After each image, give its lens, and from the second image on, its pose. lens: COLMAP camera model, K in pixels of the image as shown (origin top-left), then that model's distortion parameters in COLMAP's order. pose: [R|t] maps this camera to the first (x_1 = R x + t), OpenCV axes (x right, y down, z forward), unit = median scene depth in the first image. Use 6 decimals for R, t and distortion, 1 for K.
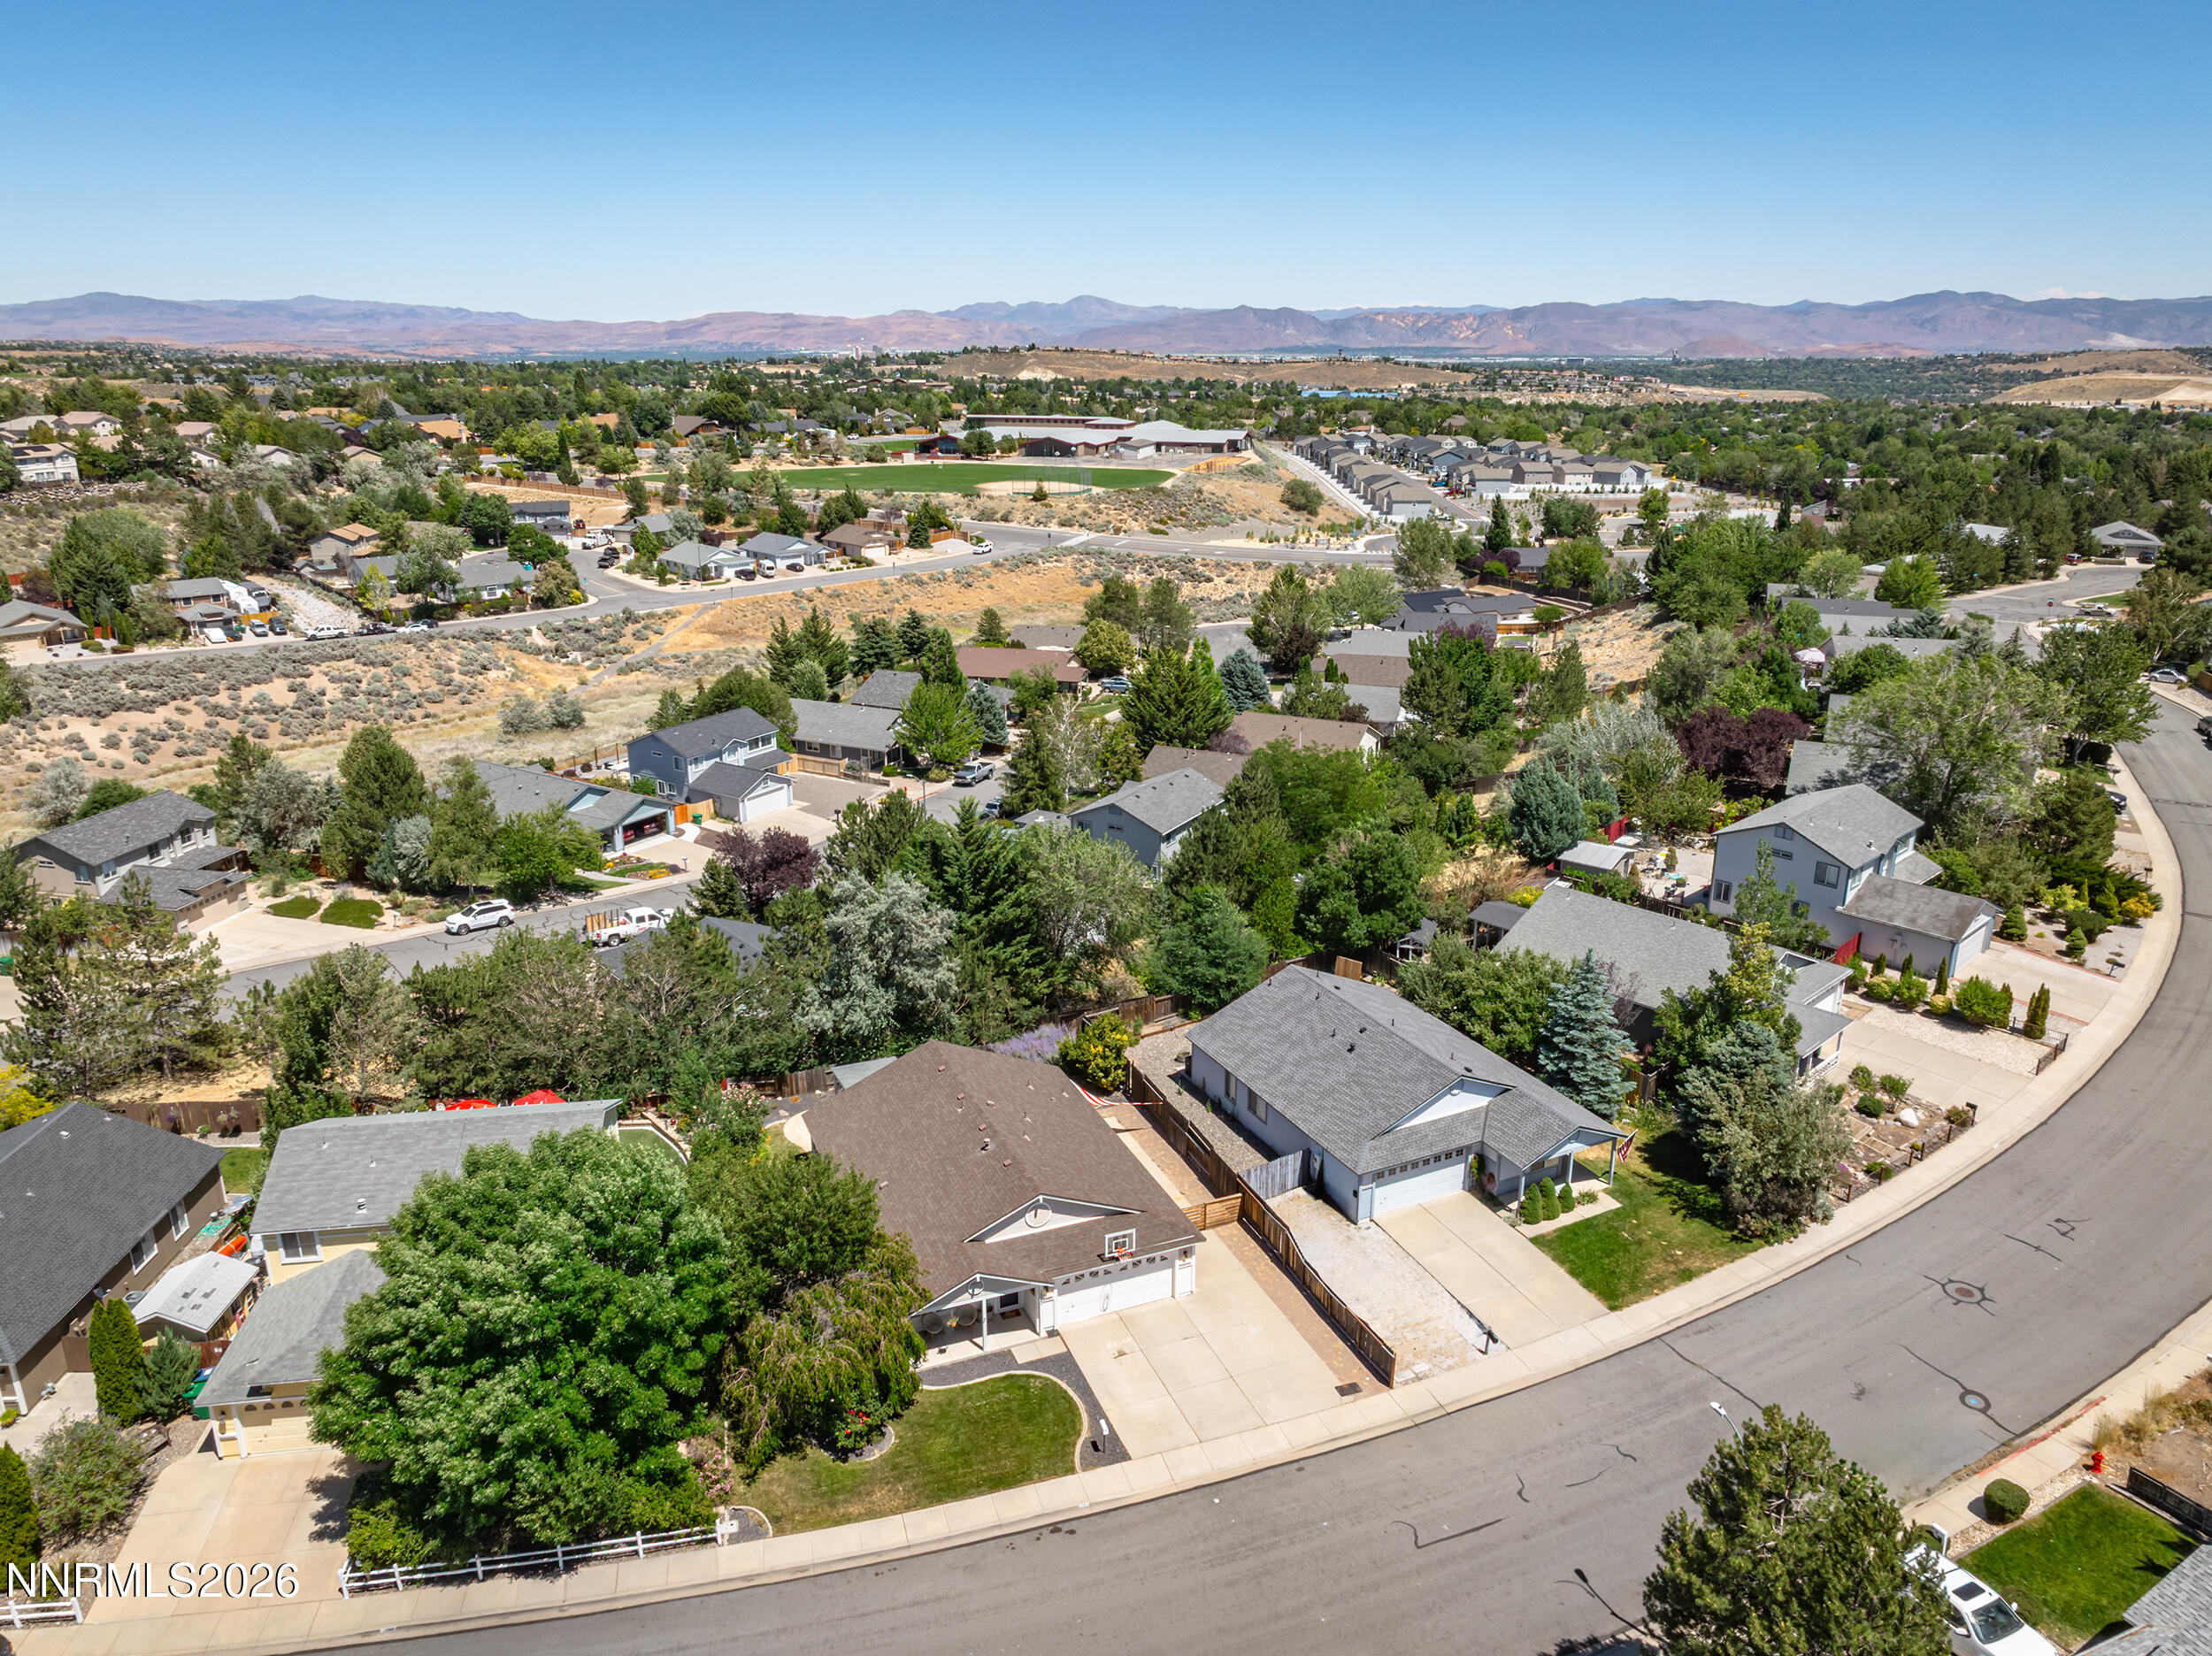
lens RADIAL K [[1549.9, 0, 1106.0], [0, 1549.9, 828.0], [0, 0, 1]] dist [-0.030680, 0.016675]
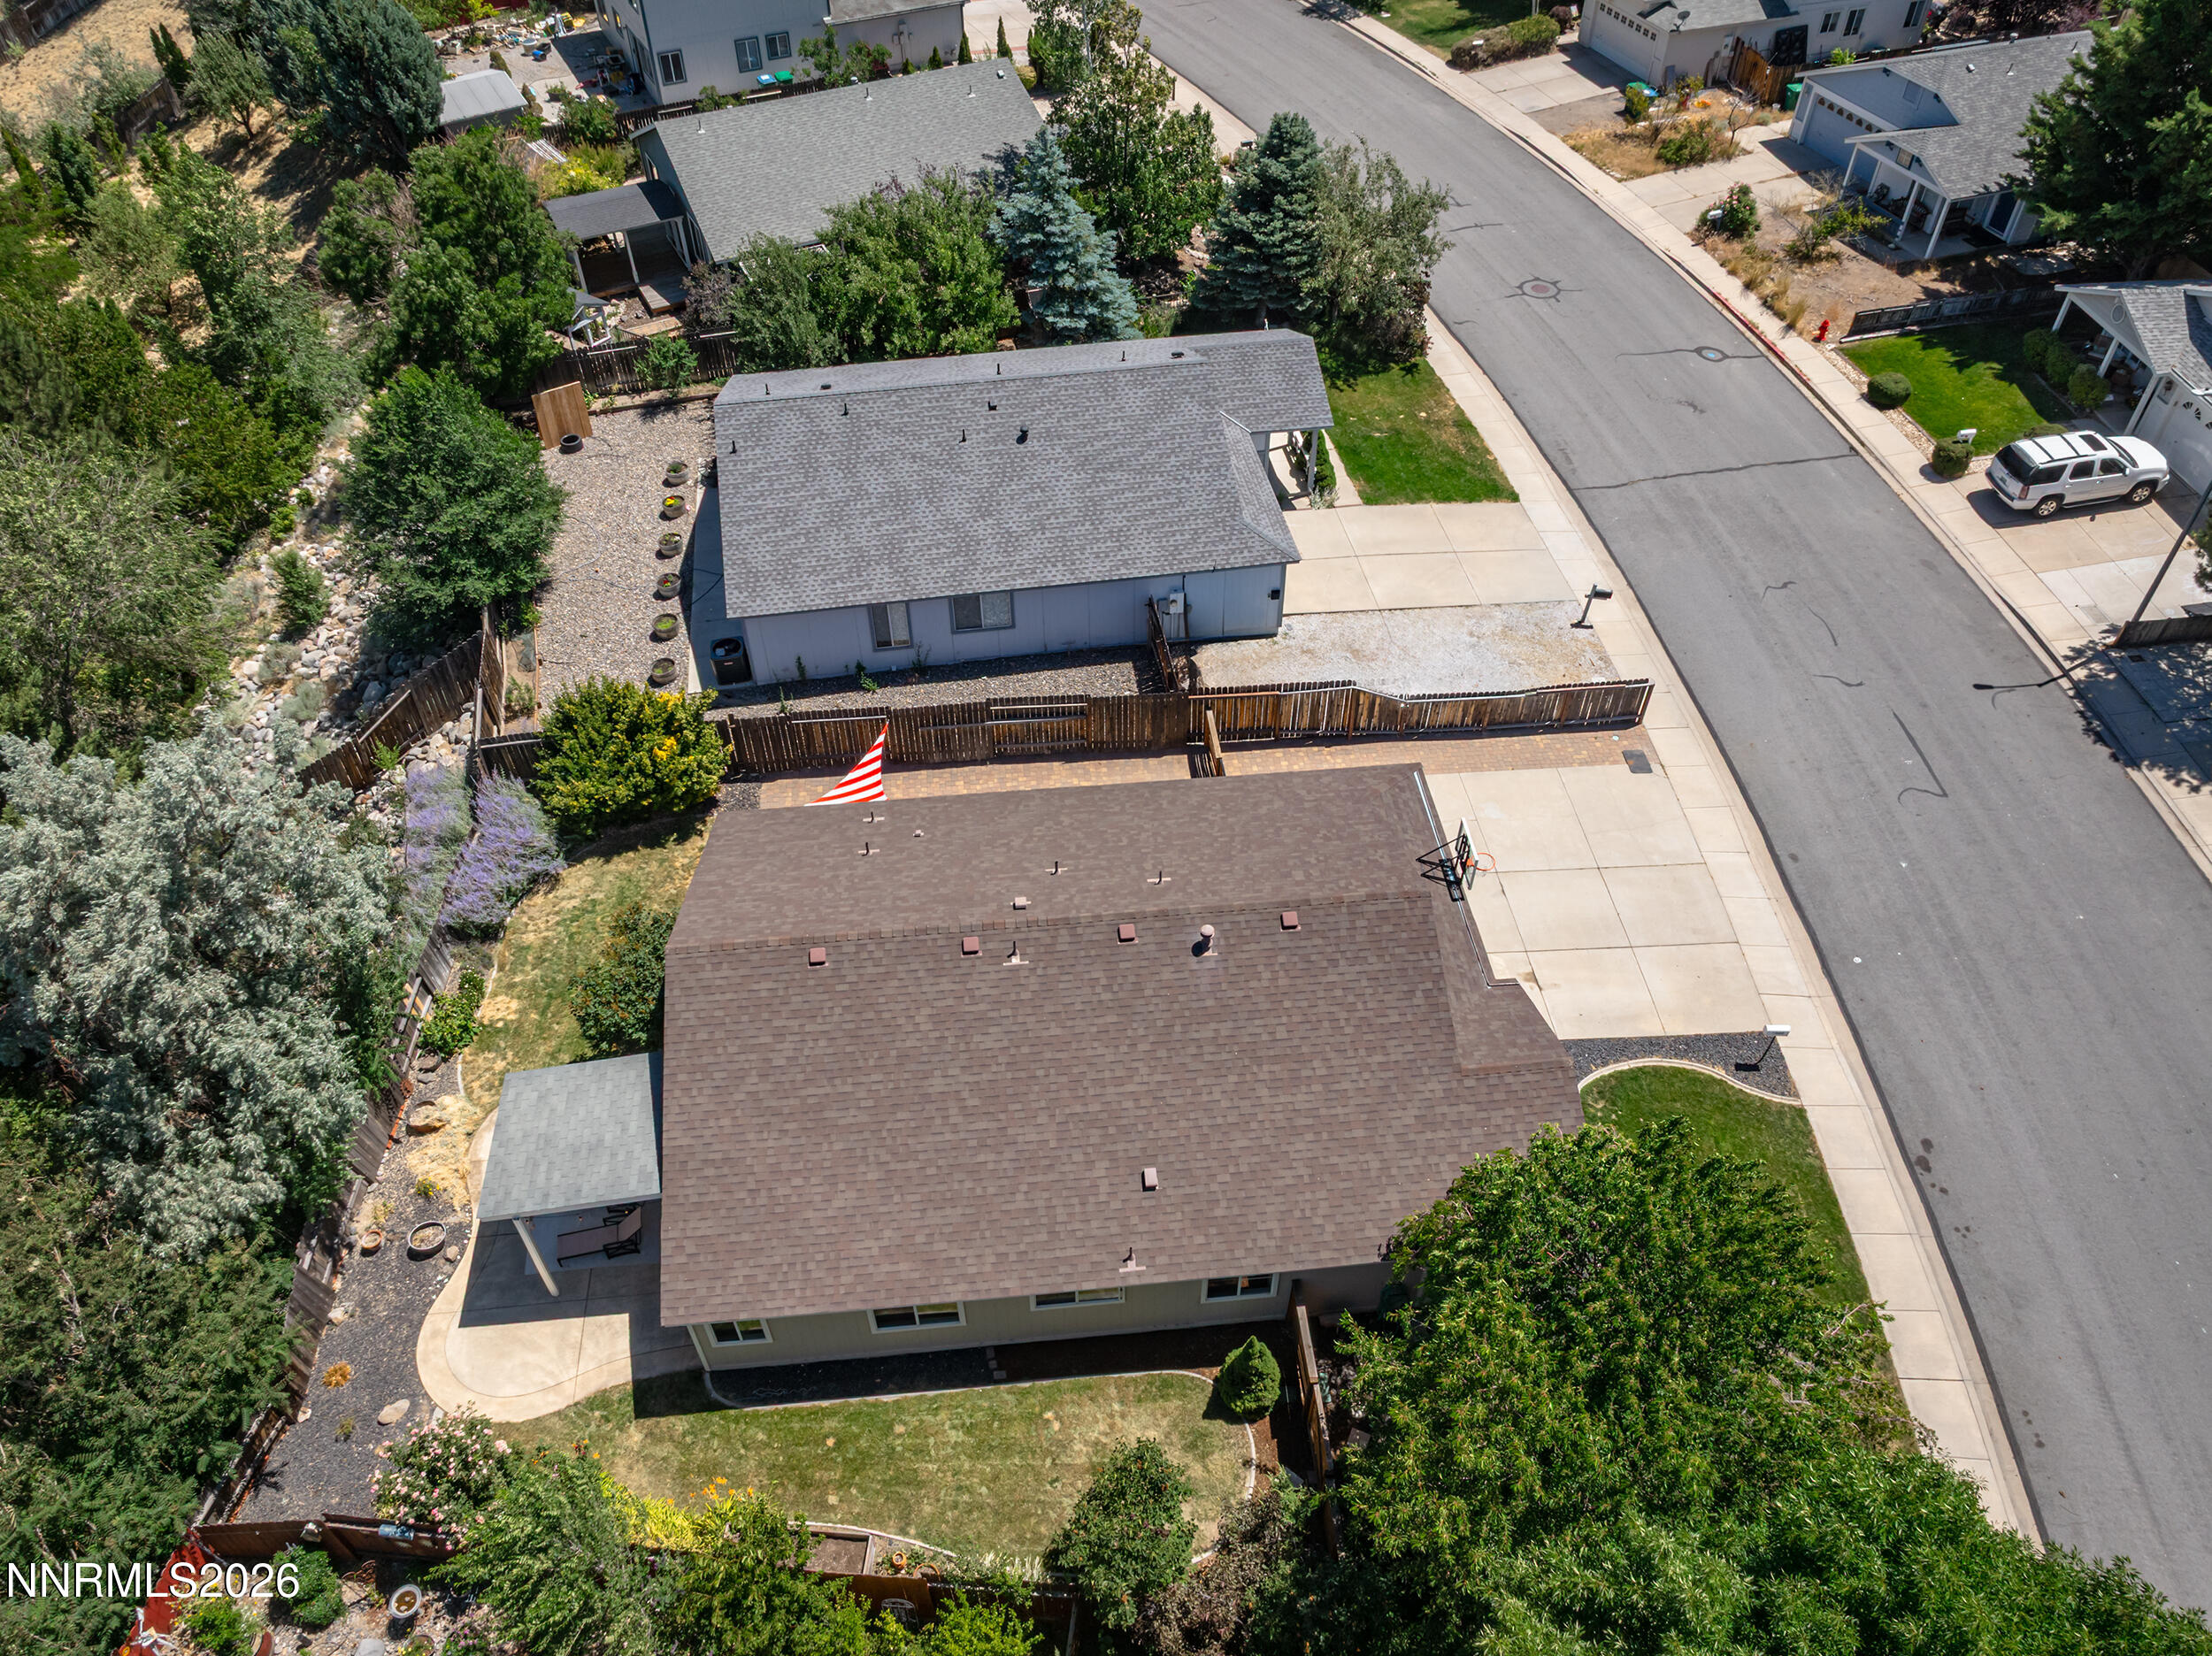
lens RADIAL K [[1553.7, 0, 1103.5], [0, 1553.7, 827.0], [0, 0, 1]] dist [-0.035394, 0.023372]
pose [[0.296658, -0.681104, 0.669396, -0.145225], [0.300659, 0.731917, 0.611475, -0.044126], [-0.906420, 0.019861, 0.421910, 0.321739]]
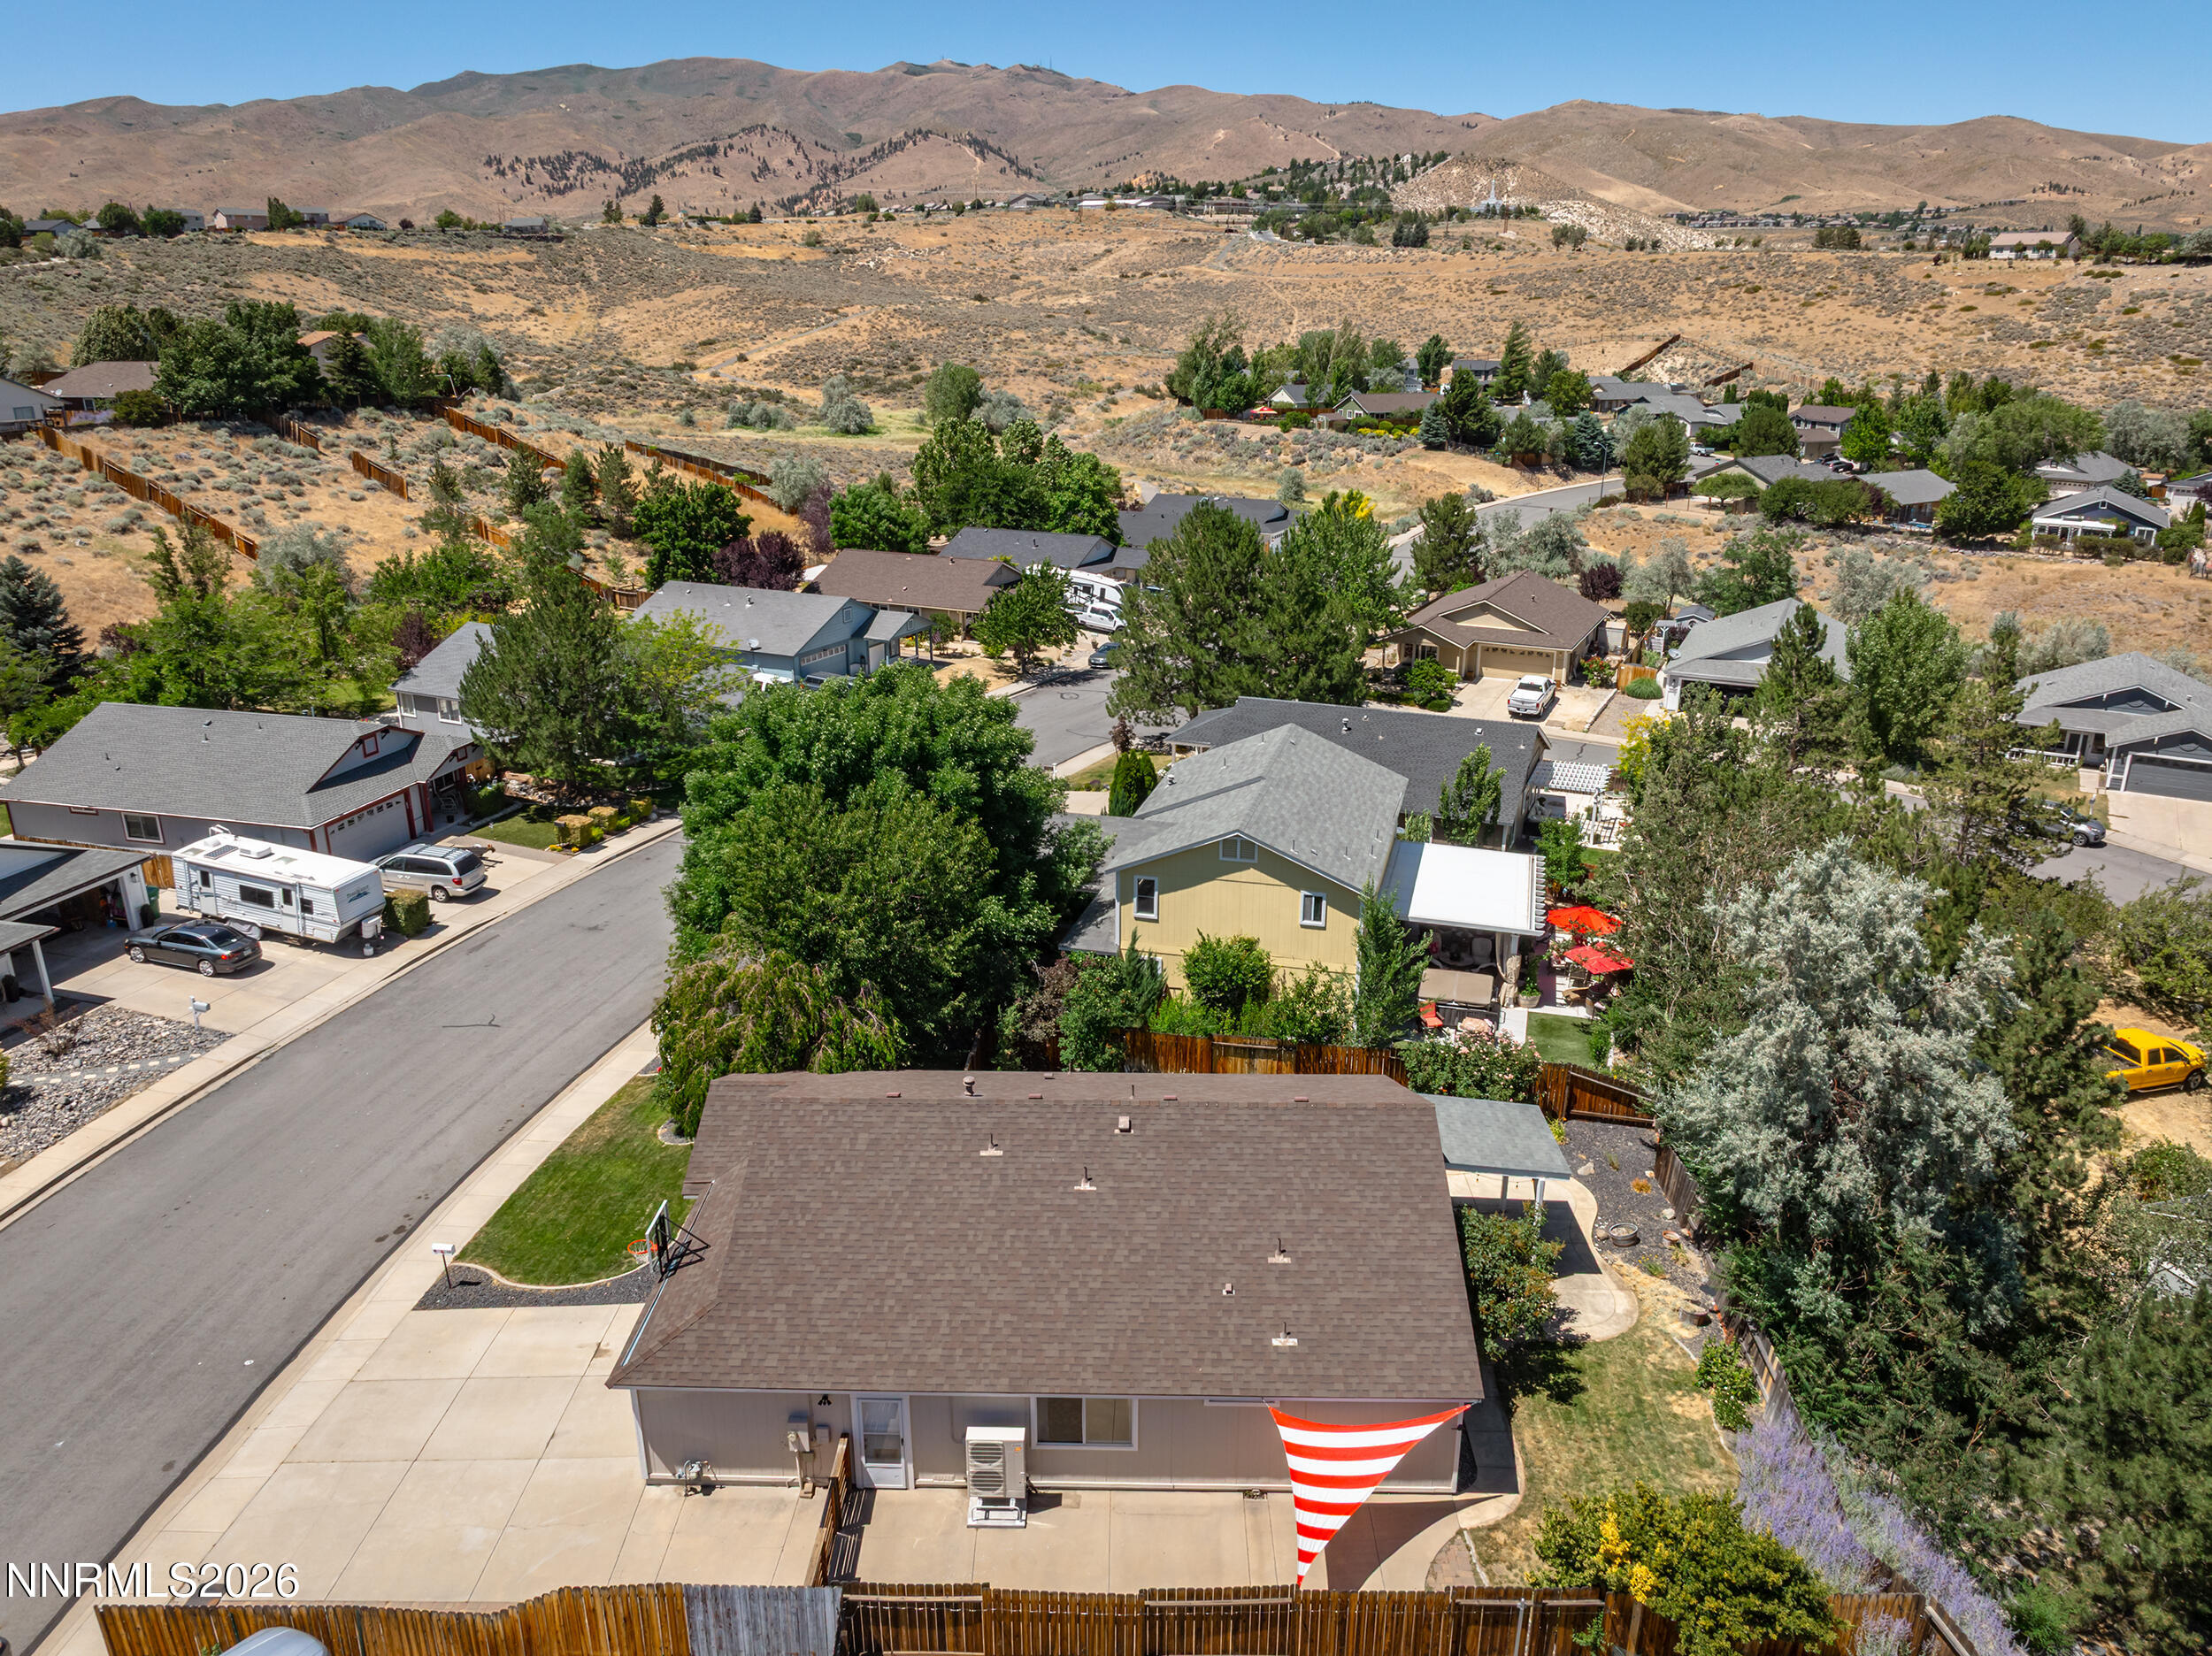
lens RADIAL K [[1549.9, 0, 1106.0], [0, 1549.9, 828.0], [0, 0, 1]] dist [-0.030680, 0.016675]
pose [[-0.407567, 0.295700, -0.863974, 0.134765], [-0.279188, 0.860468, 0.426203, -0.046658], [0.869450, 0.414917, -0.268143, 0.445379]]
